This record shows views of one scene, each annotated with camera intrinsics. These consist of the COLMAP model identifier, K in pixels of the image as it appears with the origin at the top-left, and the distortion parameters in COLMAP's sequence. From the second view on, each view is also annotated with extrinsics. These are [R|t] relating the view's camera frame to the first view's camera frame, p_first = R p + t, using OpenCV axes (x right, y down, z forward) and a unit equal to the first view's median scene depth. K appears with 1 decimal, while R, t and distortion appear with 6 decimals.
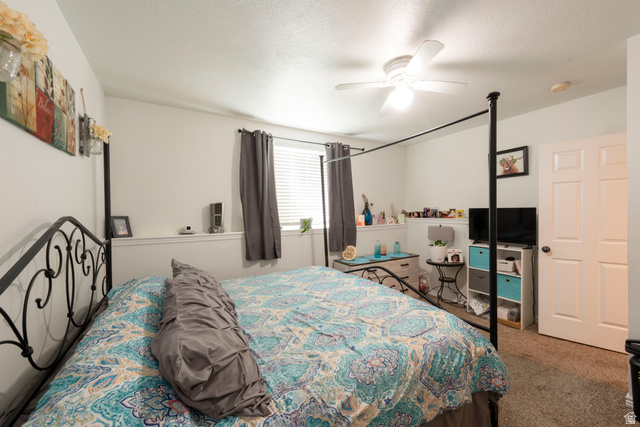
lens RADIAL K [[250.7, 0, 321.2], [0, 250.7, 210.5], [0, 0, 1]] dist [0.018742, -0.005193]
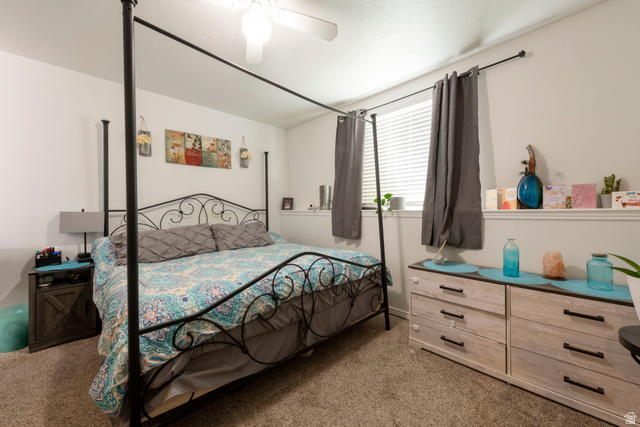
lens RADIAL K [[250.7, 0, 321.2], [0, 250.7, 210.5], [0, 0, 1]] dist [0.018742, -0.005193]
pose [[0.221417, 0.006537, -0.975157, 0.661825], [0.000325, 0.999977, 0.006777, 0.068557], [0.975179, -0.001817, 0.221409, 0.601252]]
